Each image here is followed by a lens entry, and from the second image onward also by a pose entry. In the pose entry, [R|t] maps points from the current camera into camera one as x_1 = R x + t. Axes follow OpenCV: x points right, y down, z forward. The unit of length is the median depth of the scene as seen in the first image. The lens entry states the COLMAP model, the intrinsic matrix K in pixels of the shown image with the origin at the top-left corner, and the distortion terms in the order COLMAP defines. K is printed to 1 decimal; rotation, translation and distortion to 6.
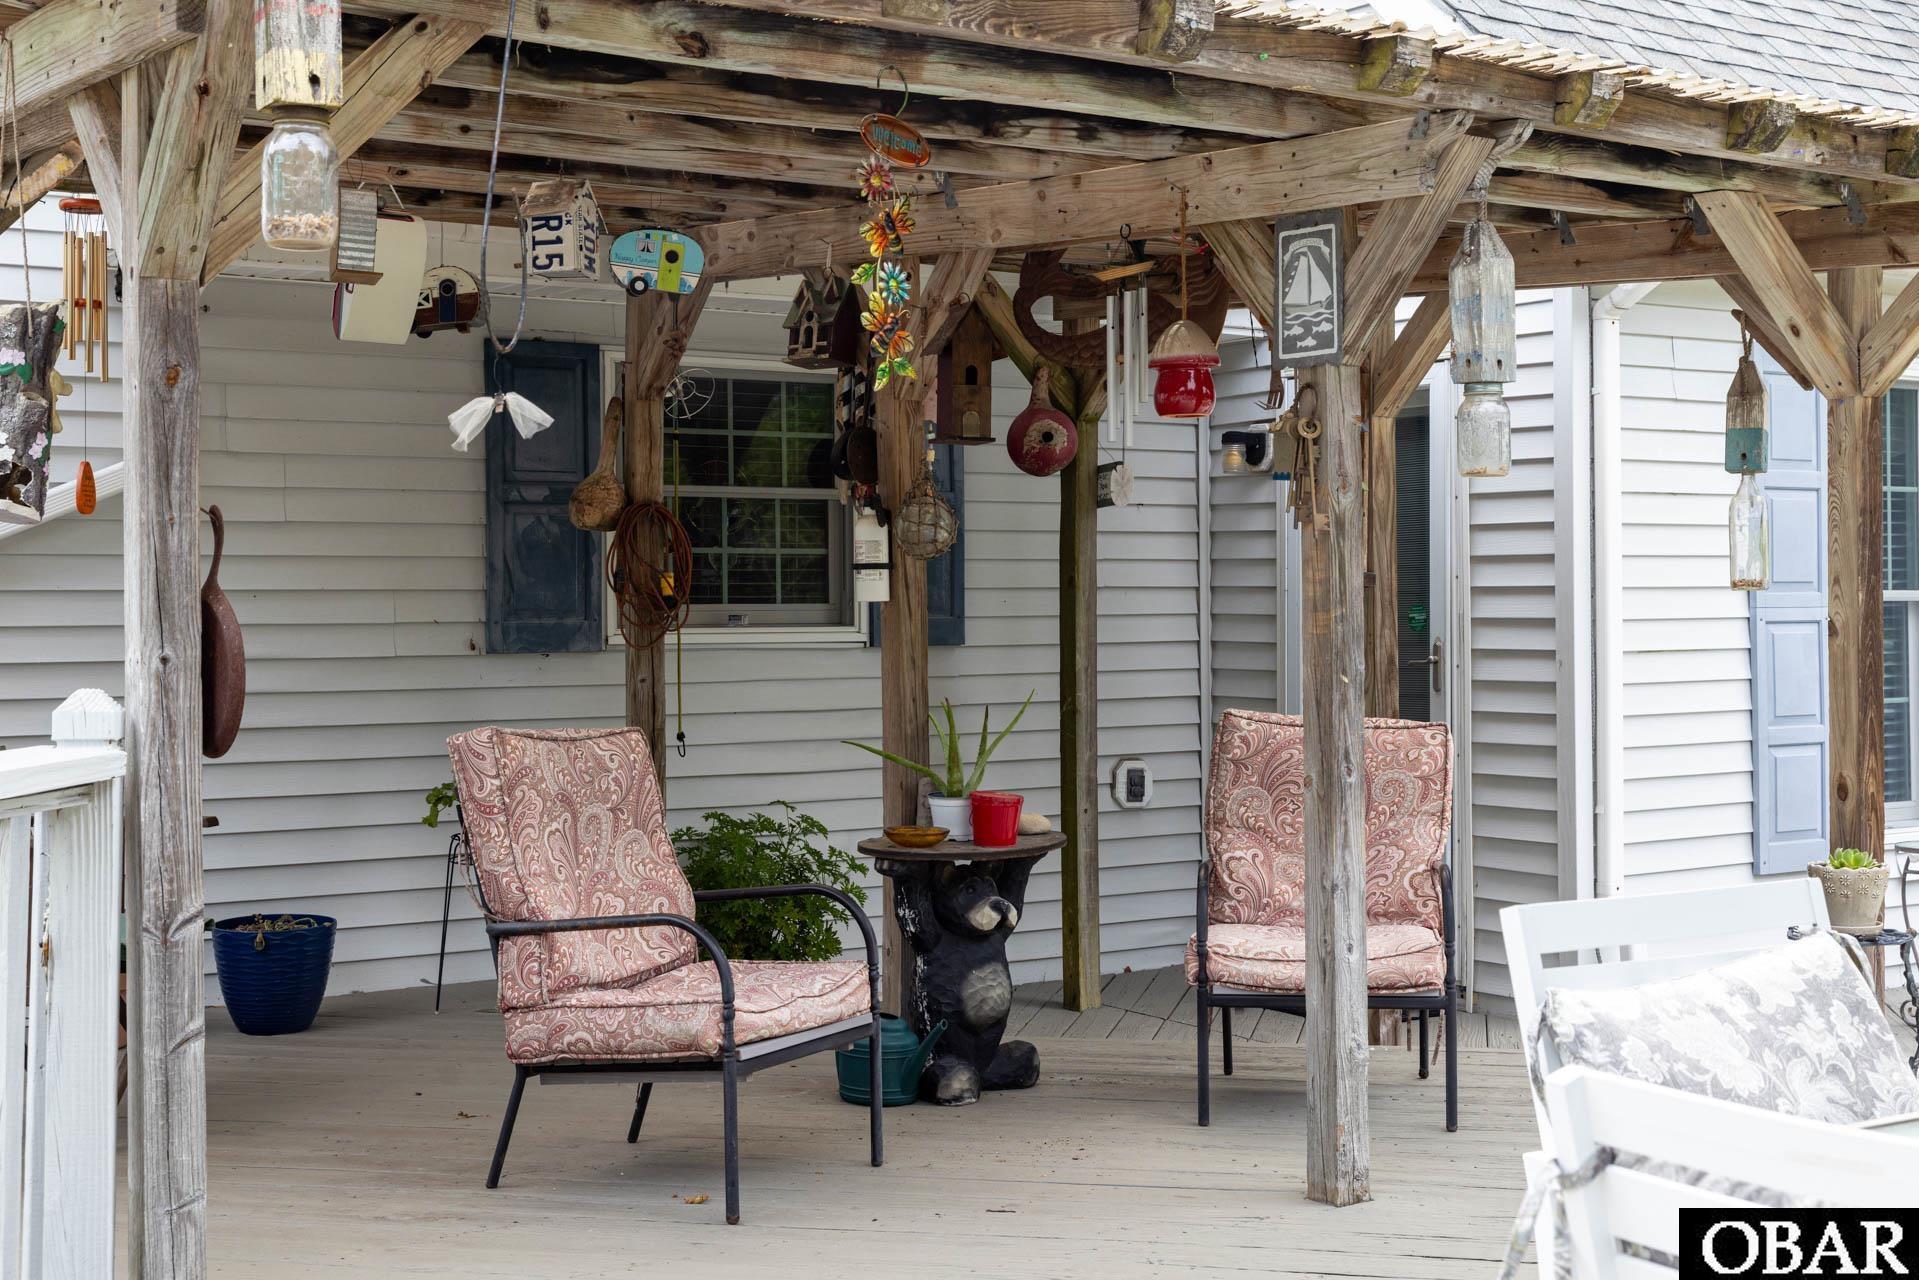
lens RADIAL K [[2485.3, 0, 958.1], [0, 2485.3, 630.8], [0, 0, 1]] dist [0.005803, 0.000000]
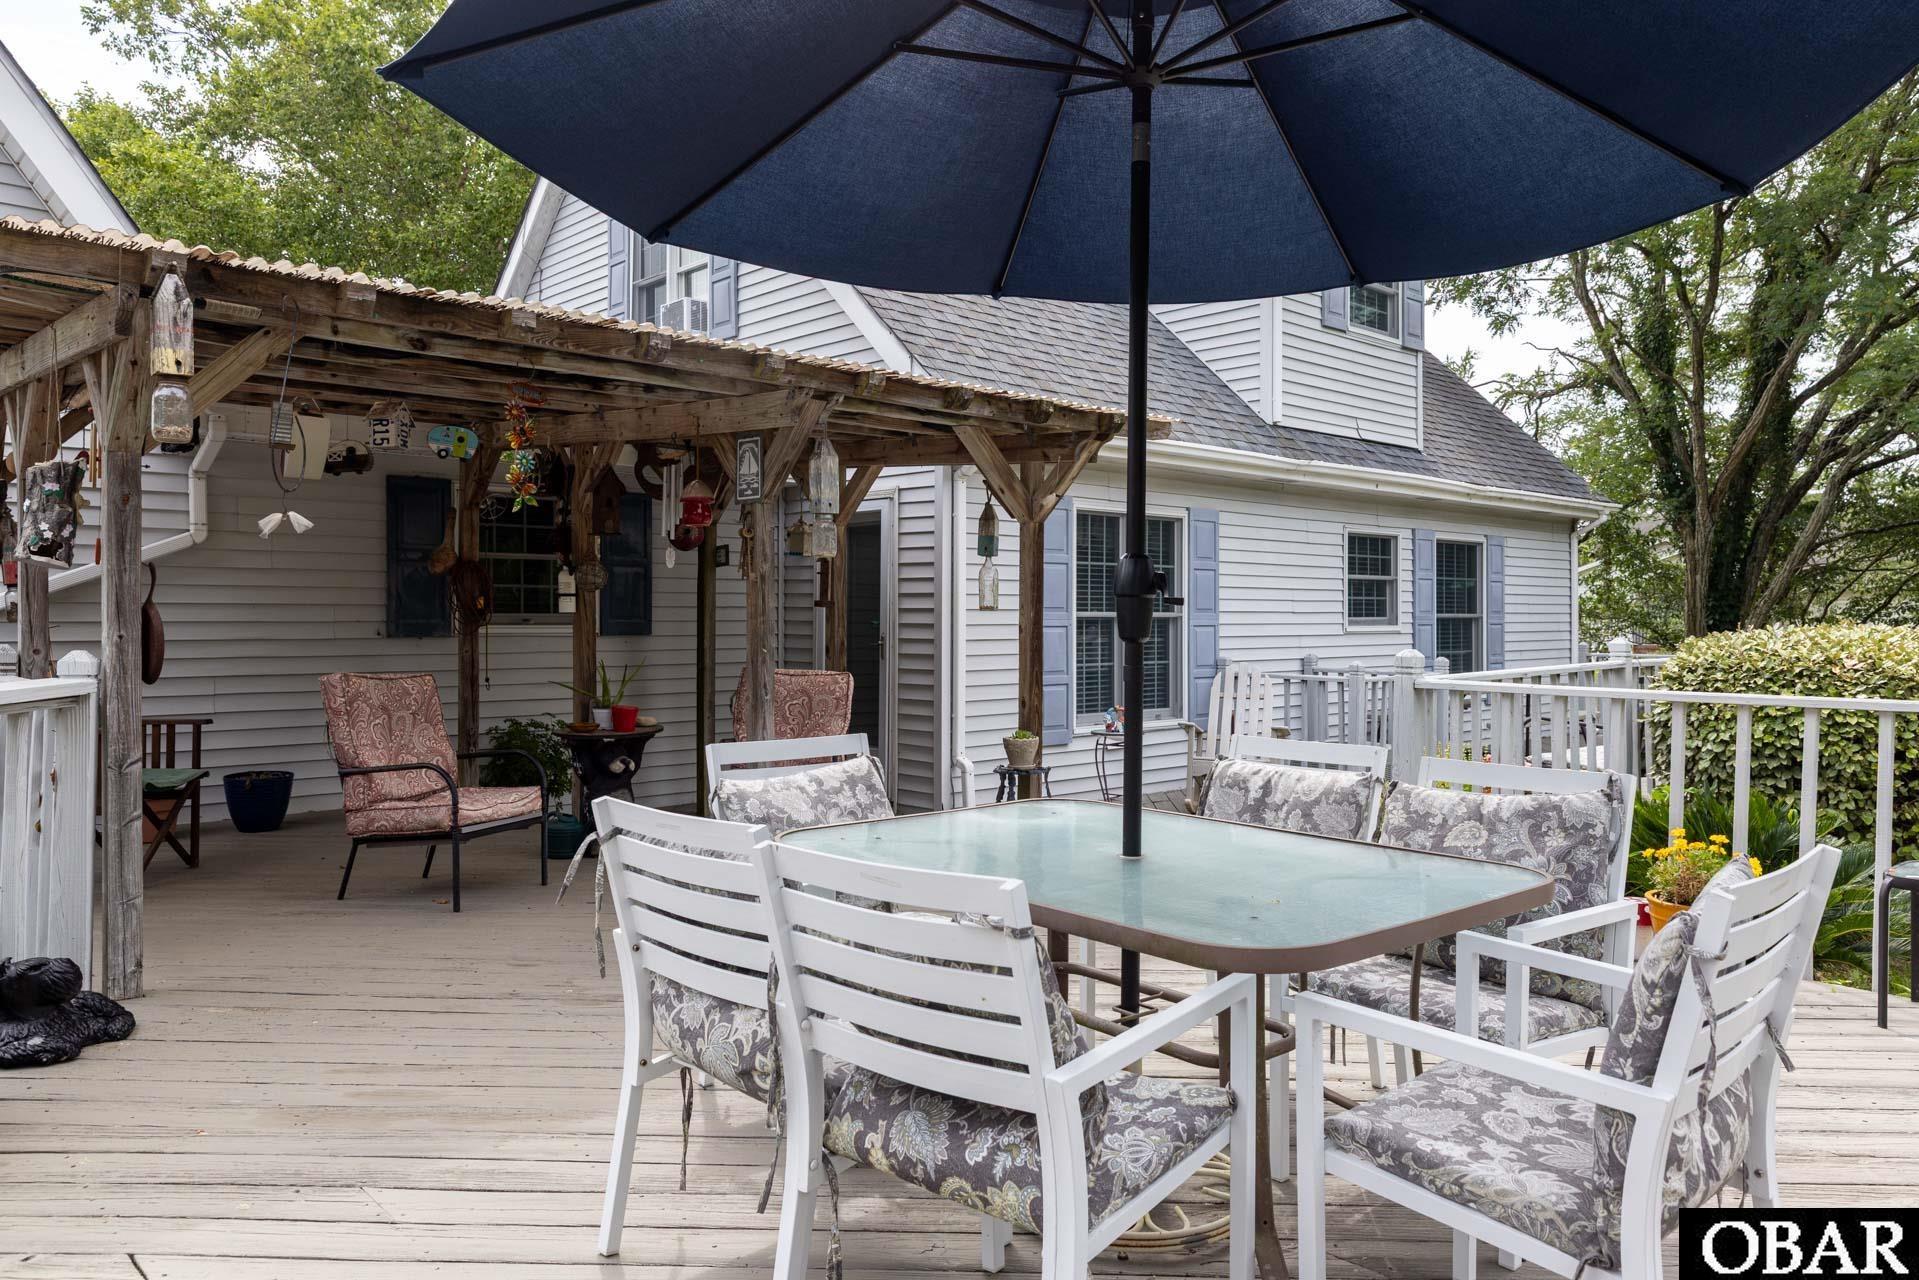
lens RADIAL K [[1303.7, 0, 962.4], [0, 1303.7, 641.2], [0, 0, 1]] dist [0.002861, -0.002125]
pose [[0.986247, 0.005840, 0.165175, 0.137186], [-0.007211, 0.999944, 0.007701, 0.001522], [-0.165121, -0.008786, 0.986234, -0.131775]]
